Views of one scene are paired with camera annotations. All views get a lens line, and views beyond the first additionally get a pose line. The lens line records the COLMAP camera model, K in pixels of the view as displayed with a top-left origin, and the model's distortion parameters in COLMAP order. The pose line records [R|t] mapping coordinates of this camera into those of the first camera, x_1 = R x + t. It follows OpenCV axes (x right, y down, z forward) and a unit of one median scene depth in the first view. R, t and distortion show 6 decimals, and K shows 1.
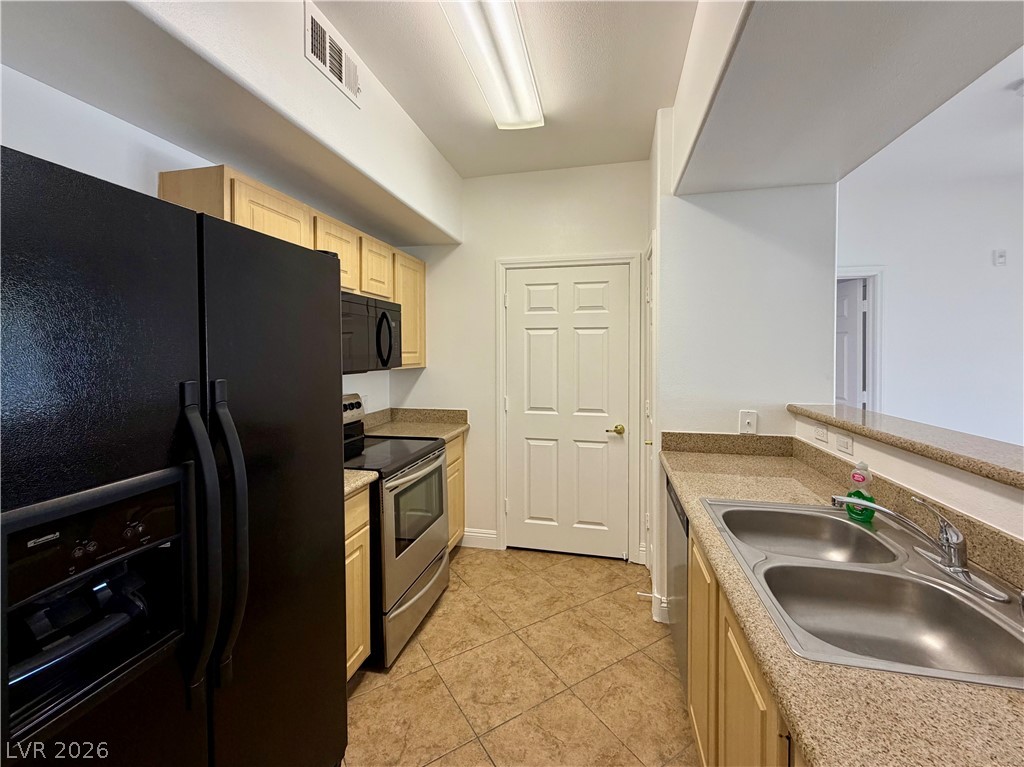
lens RADIAL K [[429.1, 0, 513.0], [0, 429.1, 356.3], [0, 0, 1]] dist [-0.000831, -0.000159]
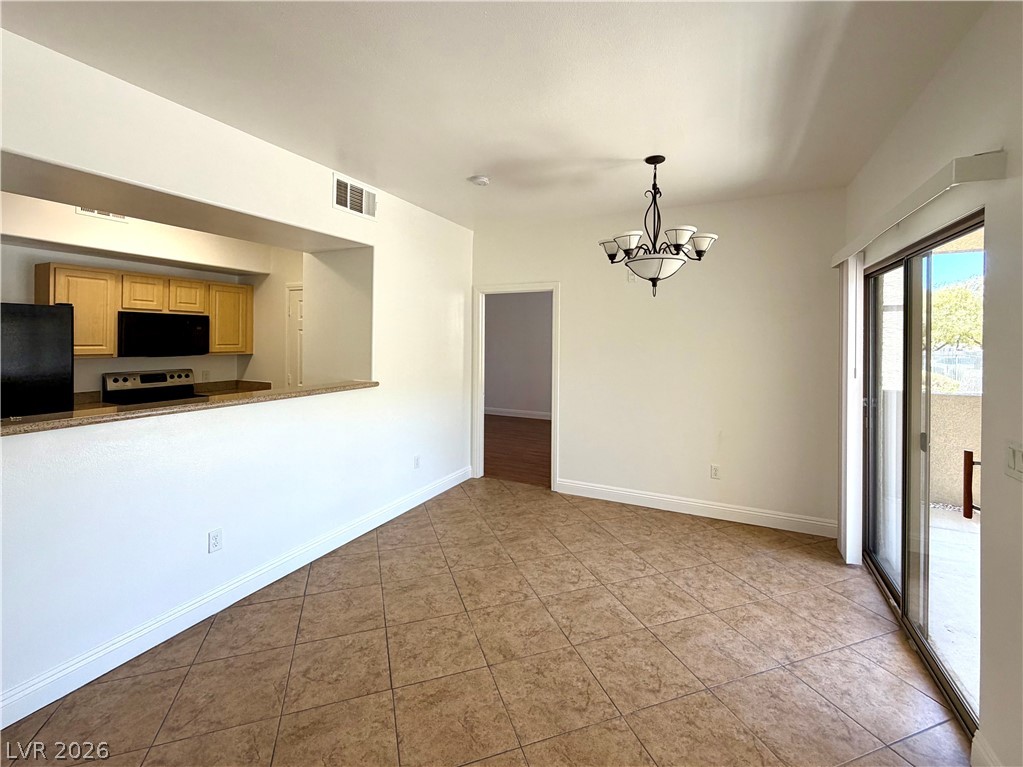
lens RADIAL K [[448.4, 0, 509.5], [0, 448.4, 338.7], [0, 0, 1]] dist [-0.002260, 0.000079]
pose [[0.971608, 0.010861, -0.236347, 1.278112], [-0.013240, 0.999876, -0.008484, -0.032812], [0.236226, 0.011373, 0.971632, -0.406882]]
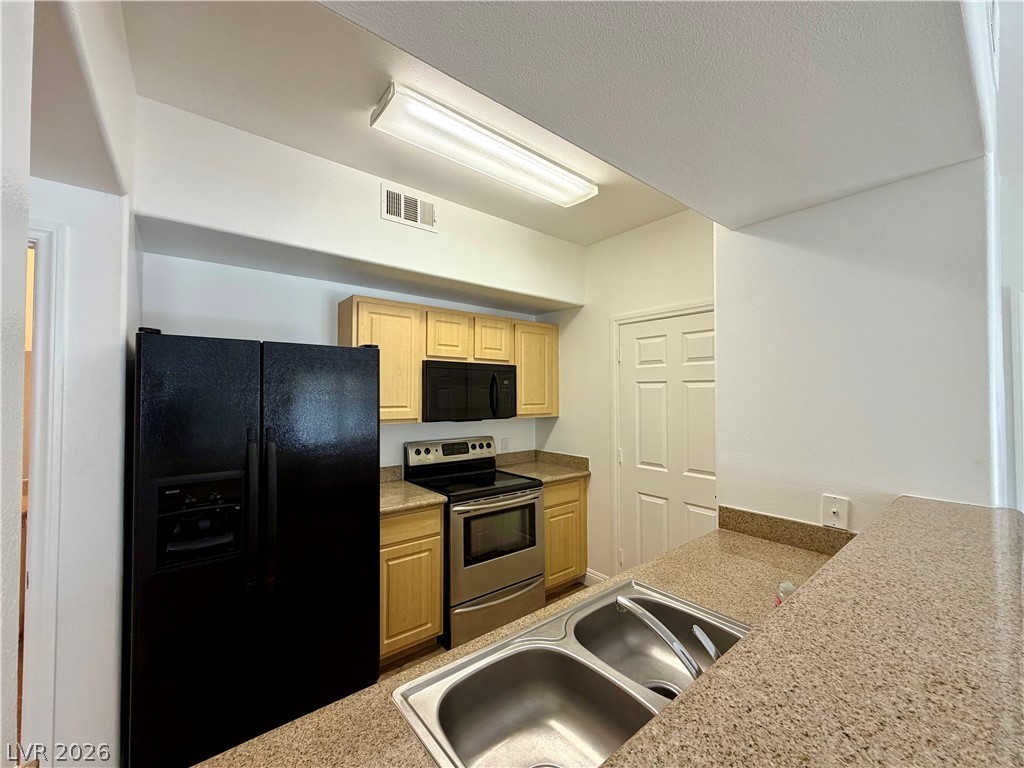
lens RADIAL K [[410.5, 0, 519.7], [0, 410.5, 384.0], [0, 0, 1]] dist [-0.001143, -0.000090]
pose [[0.790305, -0.009963, -0.612632, 0.463313], [-0.010309, 0.999510, -0.029553, -0.033554], [0.612626, 0.029672, 0.789815, 0.084940]]
